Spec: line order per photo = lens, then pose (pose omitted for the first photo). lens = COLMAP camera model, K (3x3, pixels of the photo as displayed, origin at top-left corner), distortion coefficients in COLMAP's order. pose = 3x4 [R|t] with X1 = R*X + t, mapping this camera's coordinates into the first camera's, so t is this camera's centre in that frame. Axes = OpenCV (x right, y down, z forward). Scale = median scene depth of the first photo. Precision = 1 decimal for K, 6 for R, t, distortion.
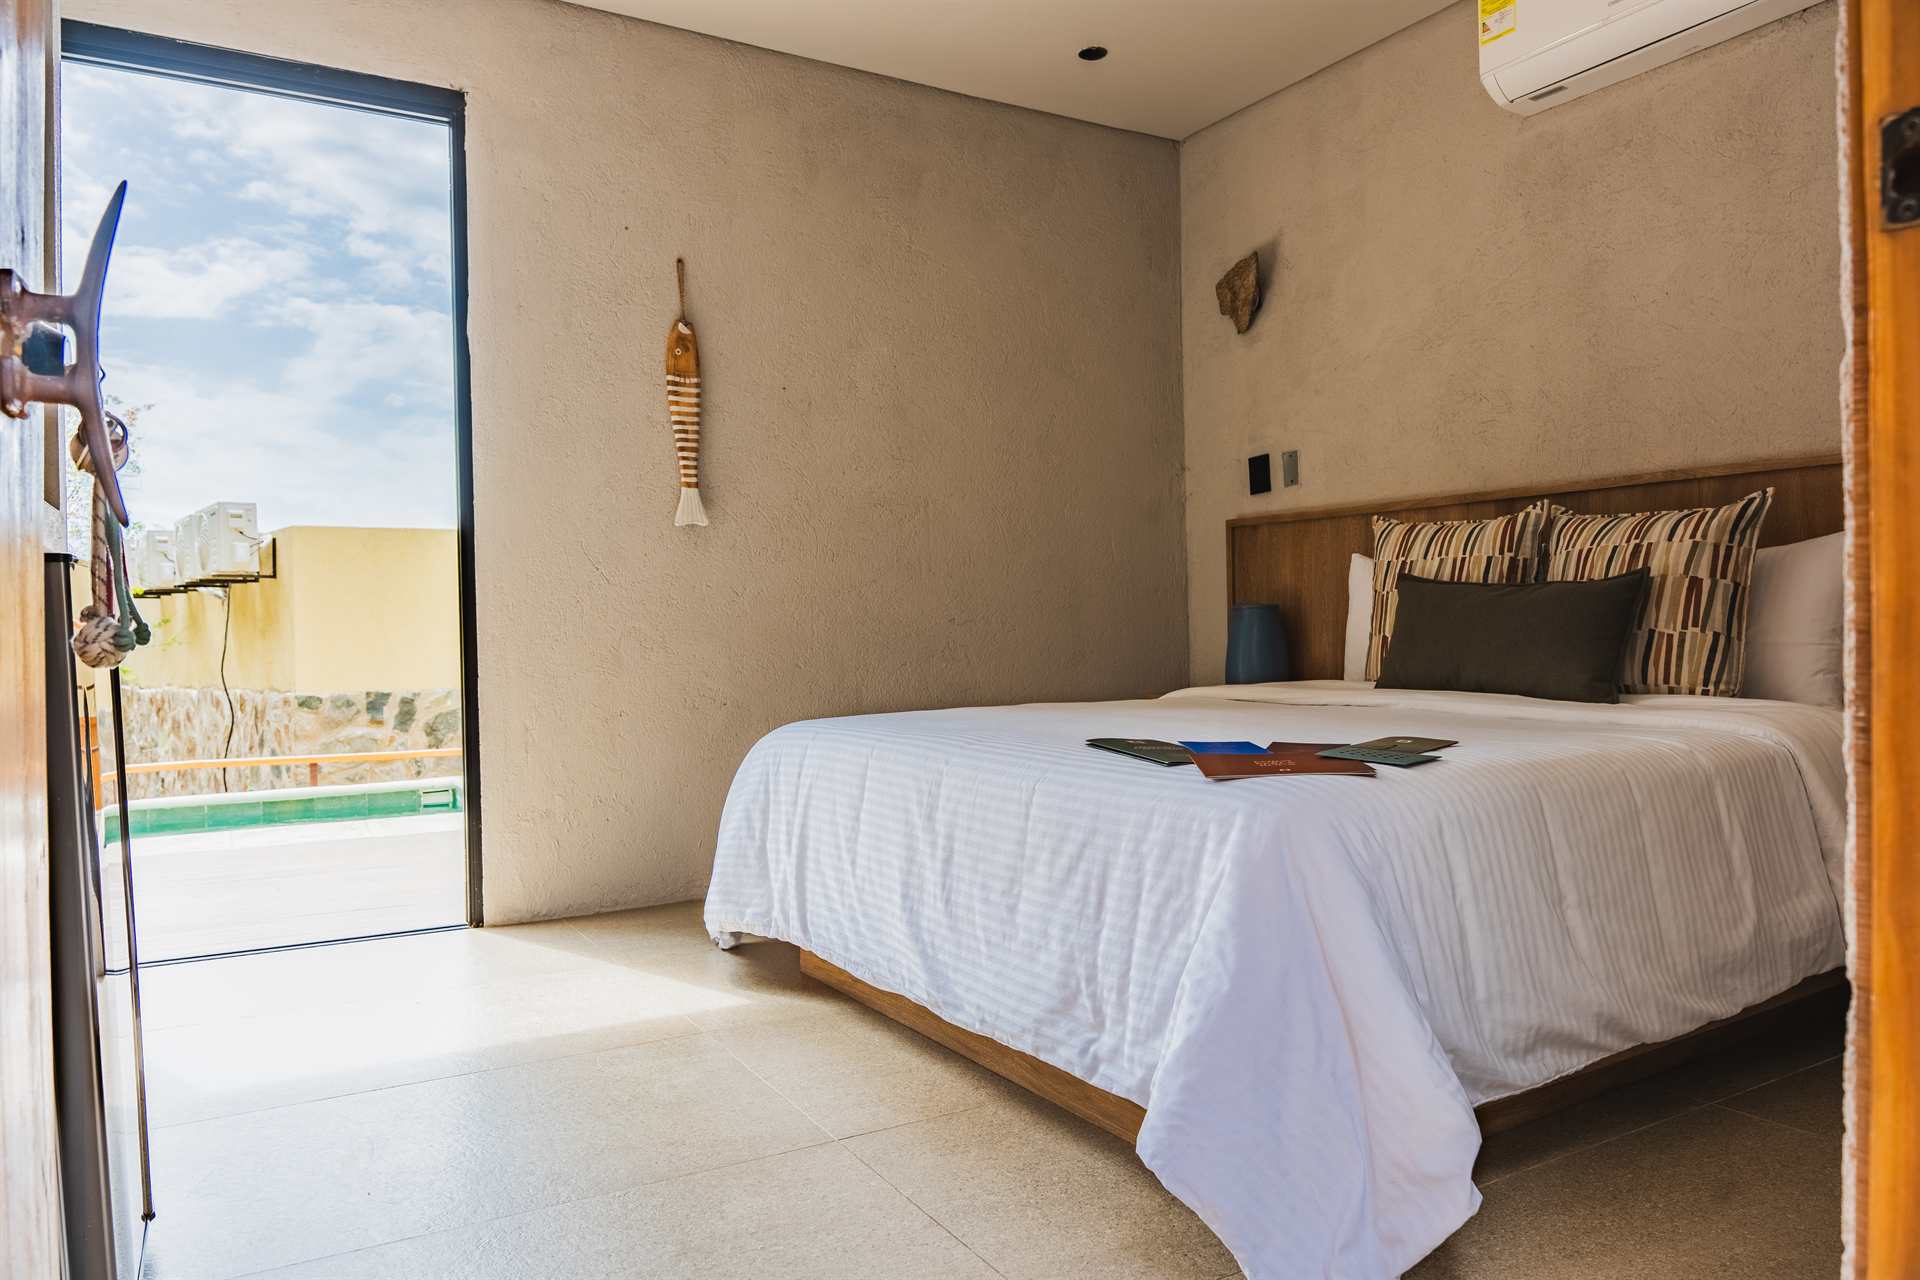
lens RADIAL K [[1280.2, 0, 961.9], [0, 1280.2, 650.6], [0, 0, 1]] dist [0.008514, -0.030074]
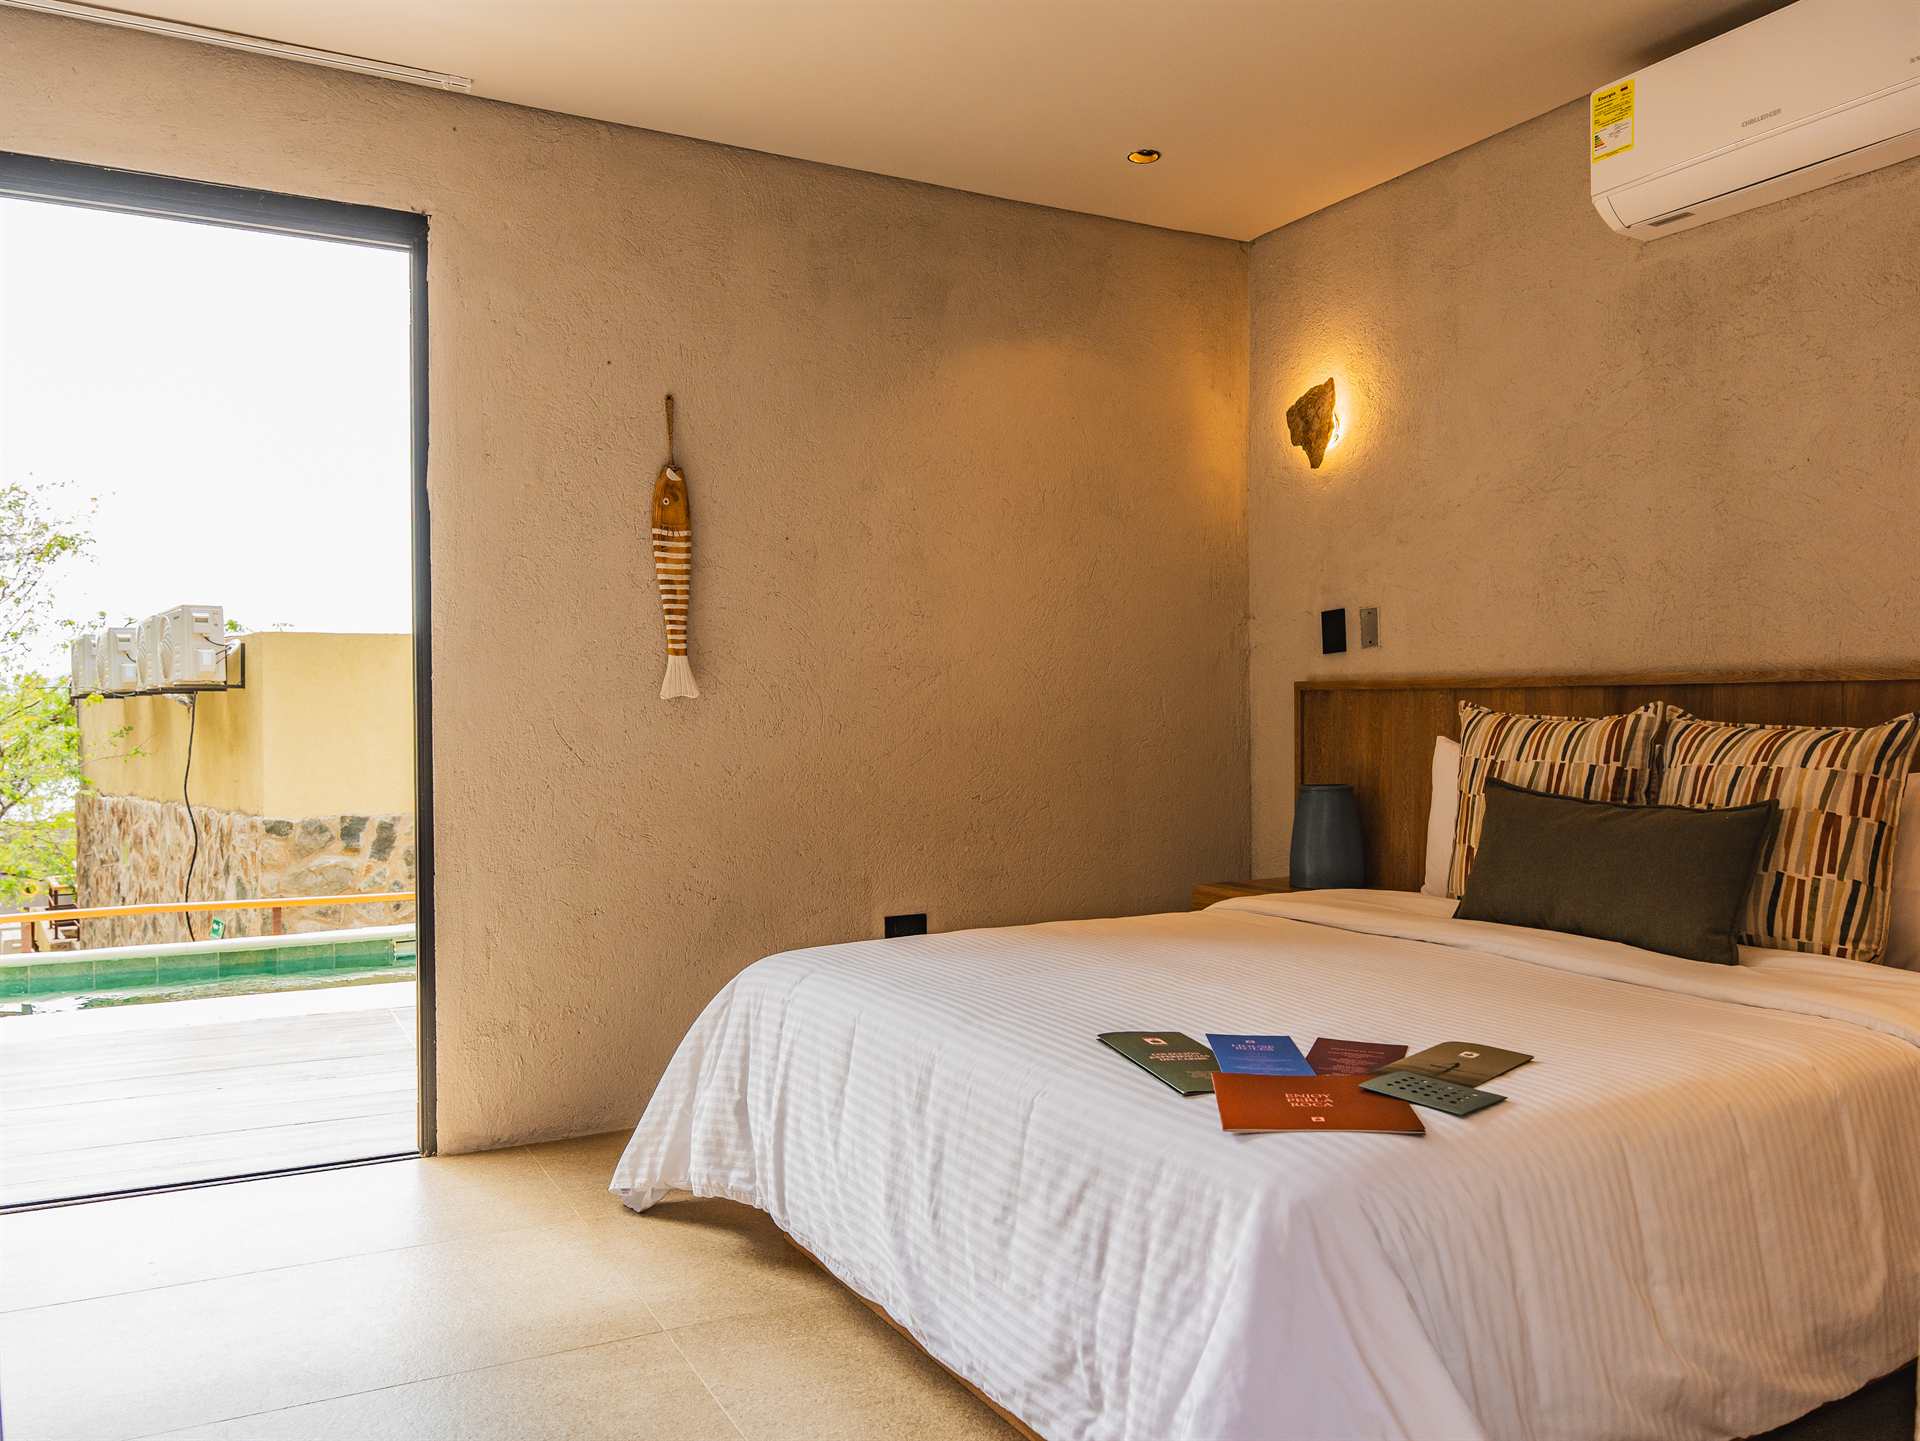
lens RADIAL K [[1440.3, 0, 963.9], [0, 1440.3, 730.7], [0, 0, 1]] dist [0.008754, -0.030530]
pose [[0.999128, 0.013340, -0.039575, 0.032923], [-0.013351, 0.999911, -0.000006, -0.103007], [0.039571, 0.000535, 0.999217, 0.021274]]
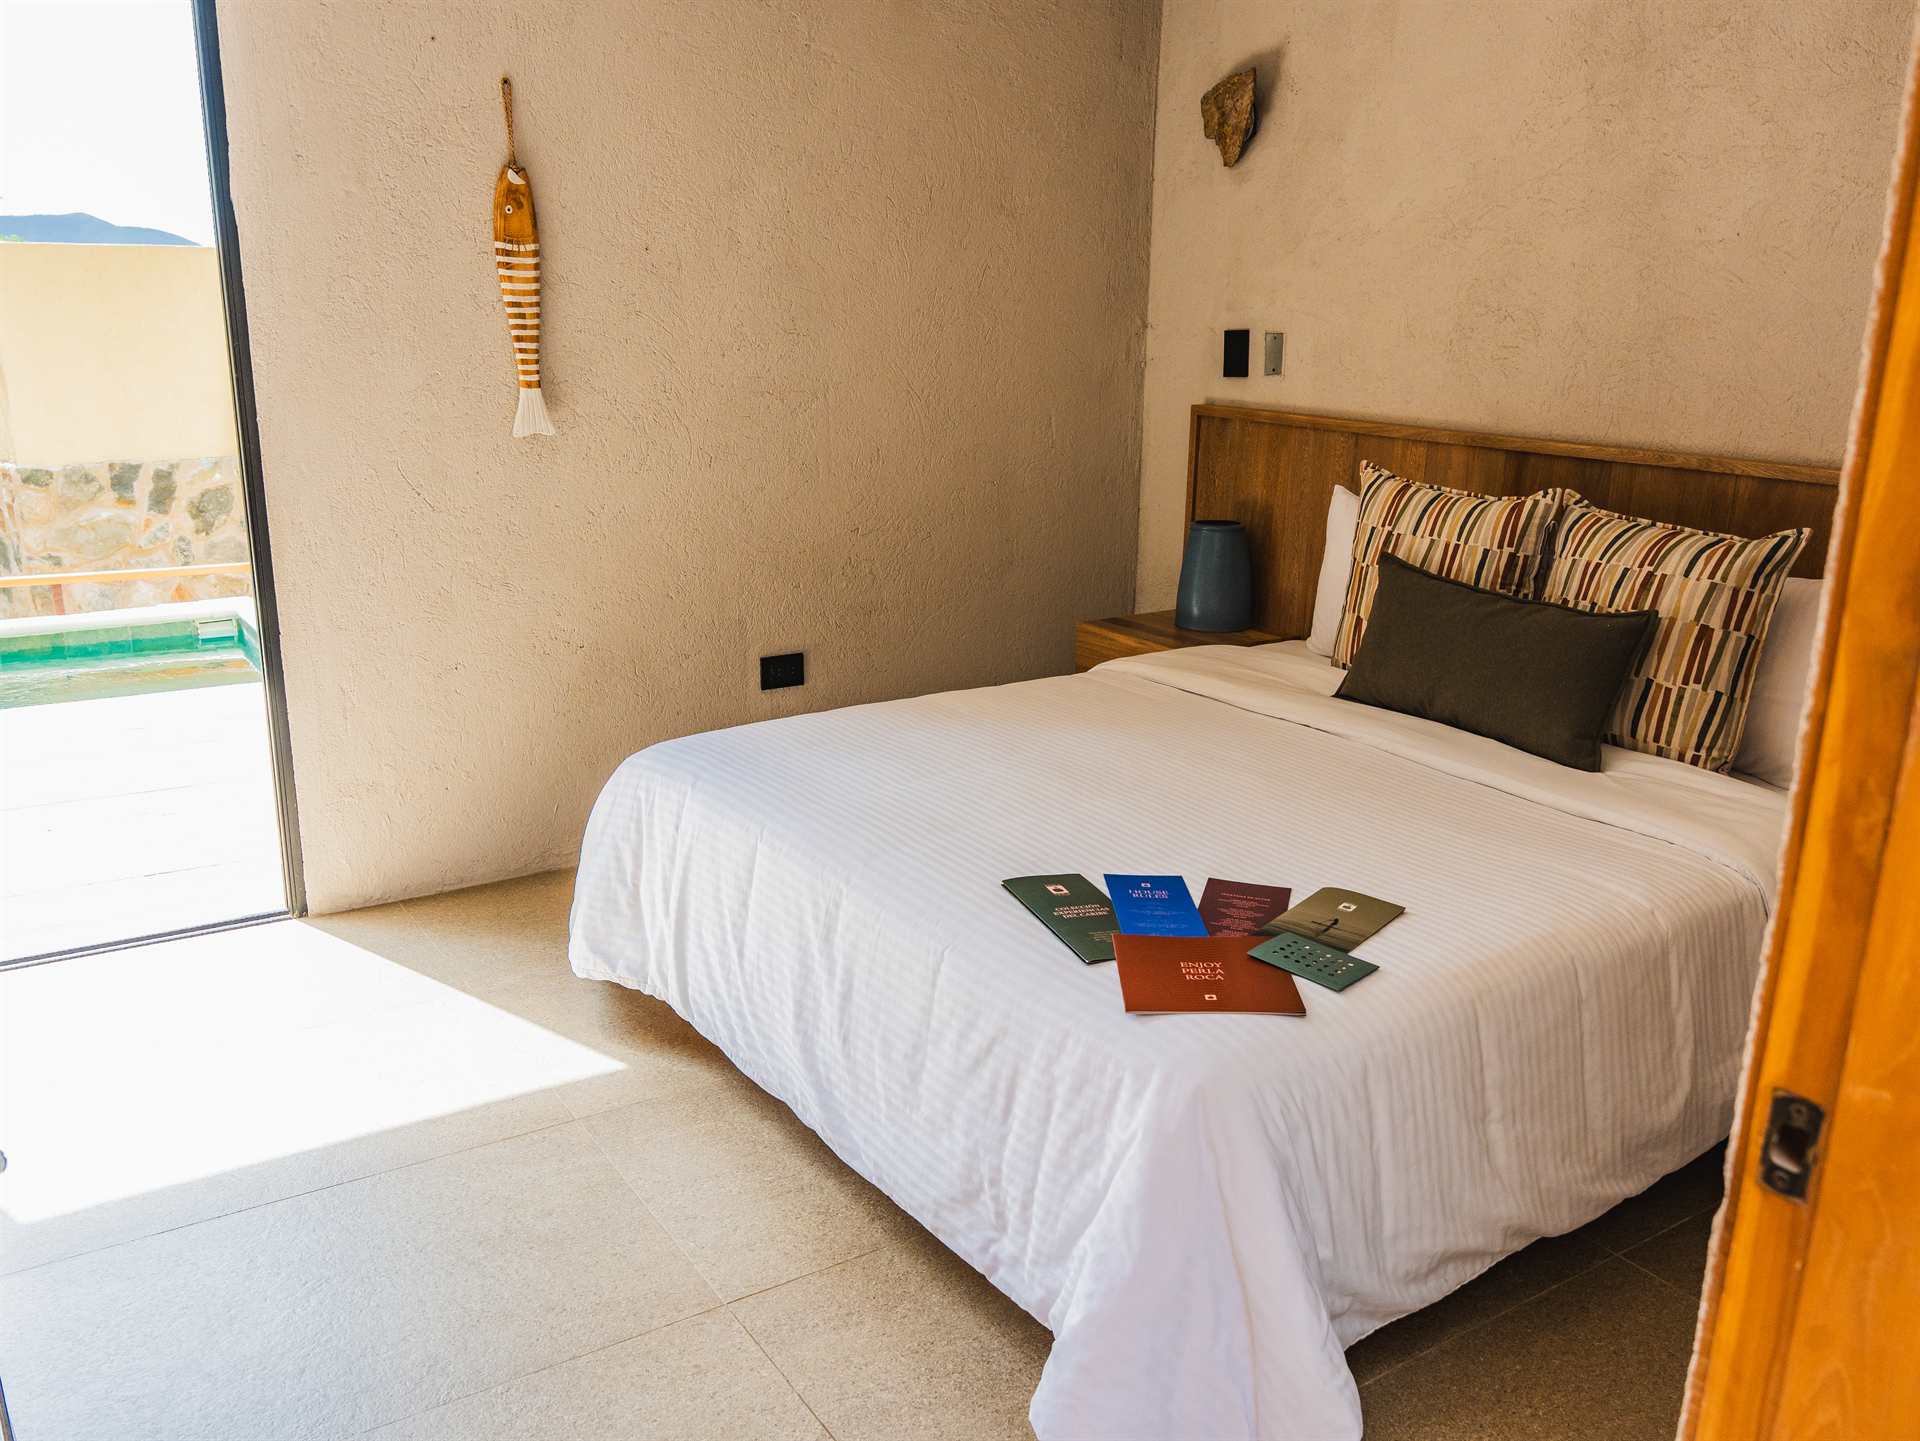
lens RADIAL K [[1573.2, 0, 962.0], [0, 1573.2, 728.7], [0, 0, 1]] dist [0.018020, -0.038890]
pose [[0.997618, 0.019704, 0.066107, -0.005200], [-0.036205, 0.965292, 0.258650, -0.245995], [-0.058716, -0.260427, 0.963706, -0.028017]]
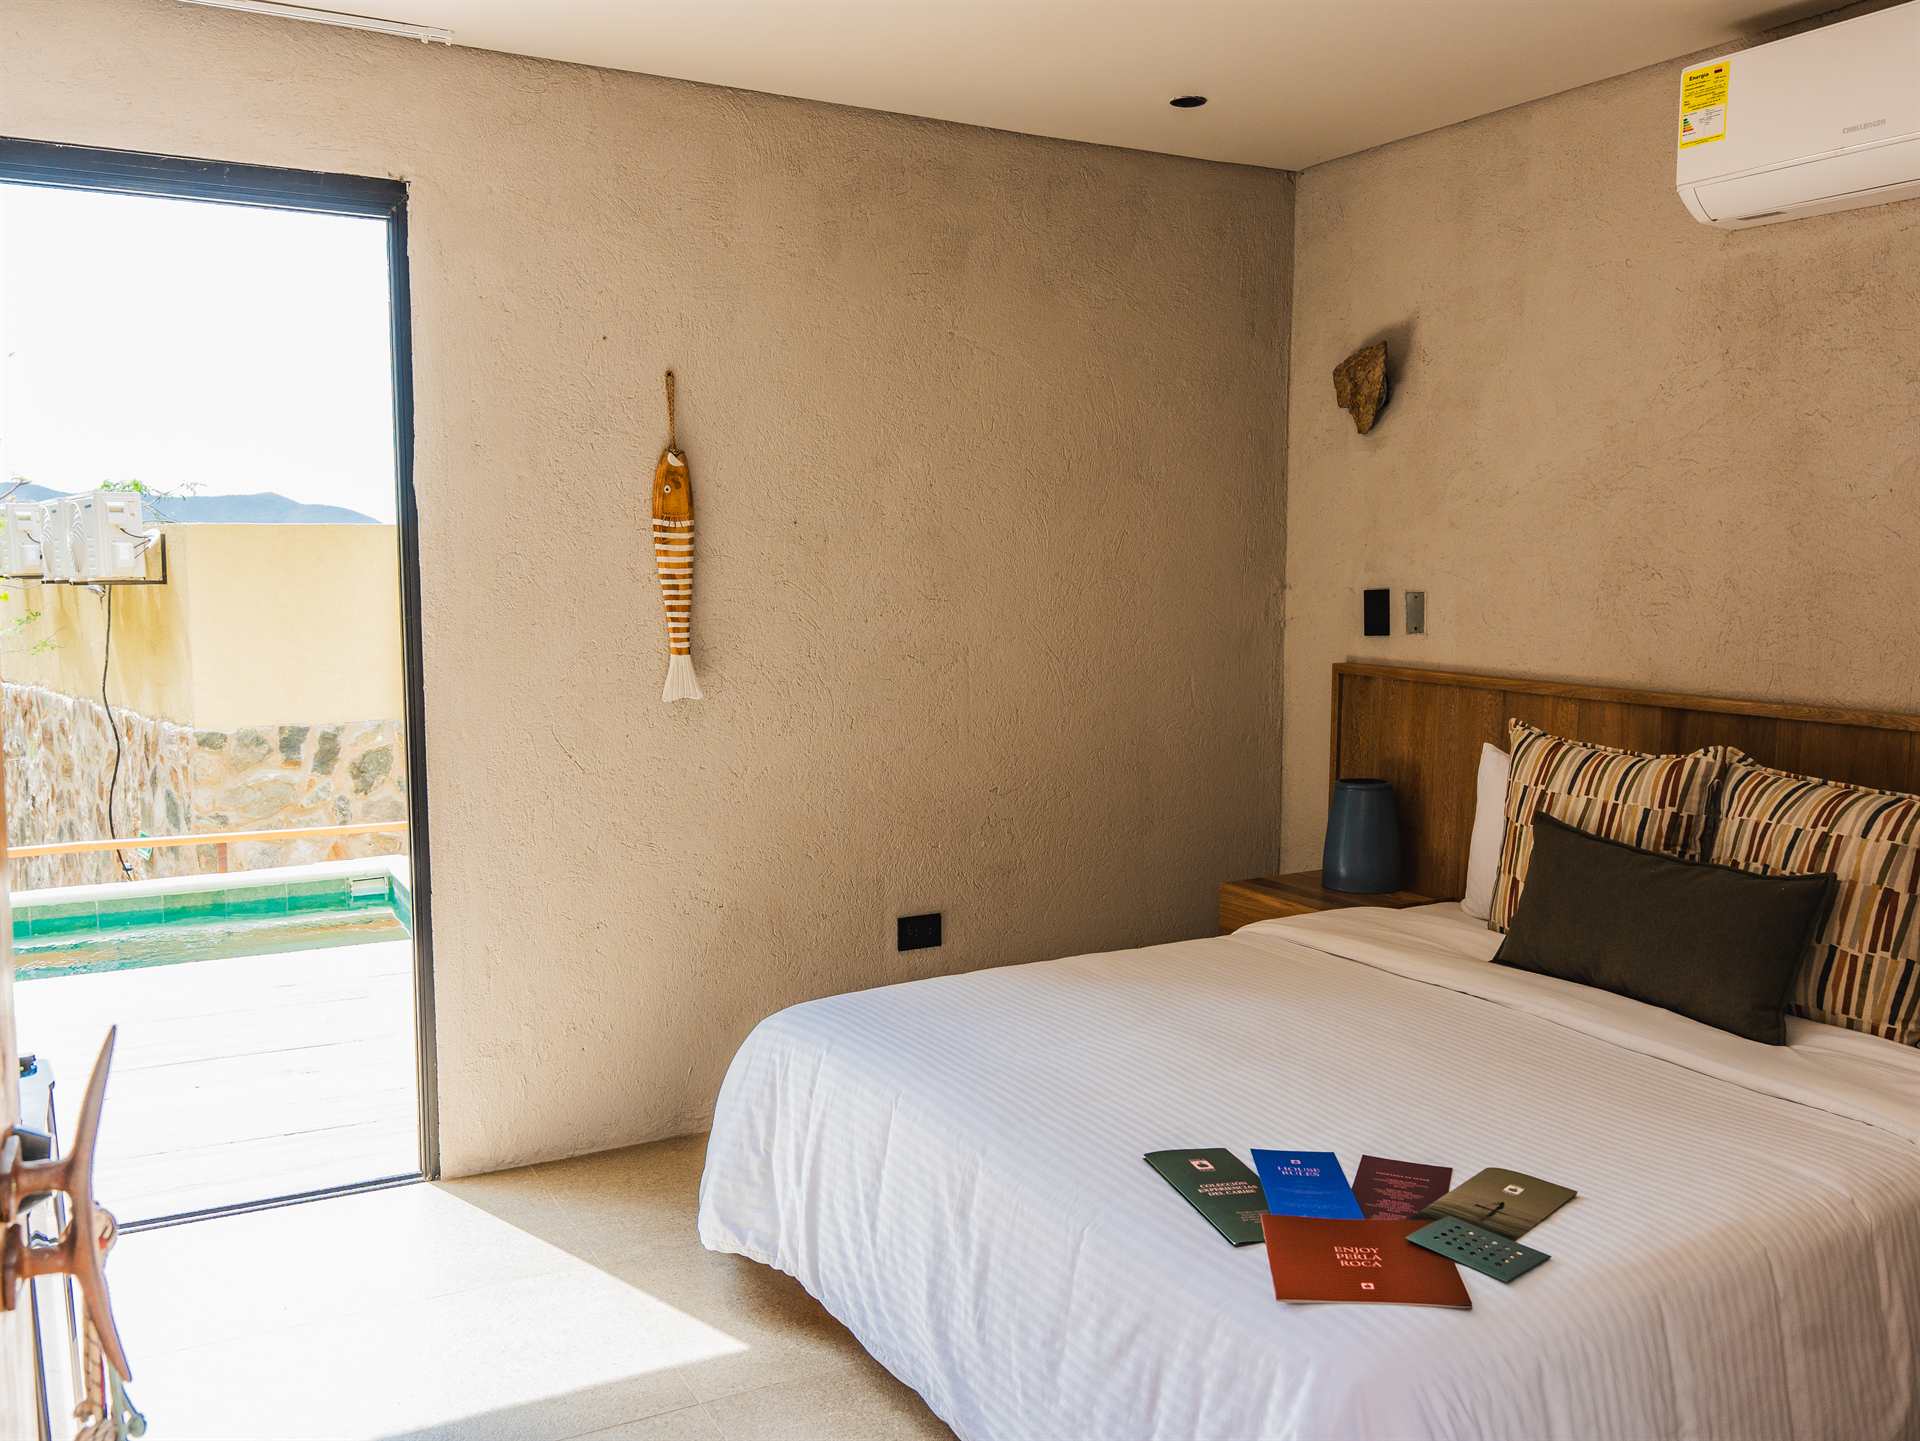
lens RADIAL K [[1606.9, 0, 960.0], [0, 1606.9, 720.5], [0, 0, 1]] dist [0.015382, -0.032954]
pose [[0.999362, 0.023848, -0.026571, -0.004416], [-0.021142, 0.994979, 0.097825, -0.251472], [0.028770, -0.097201, 0.994849, -0.043459]]
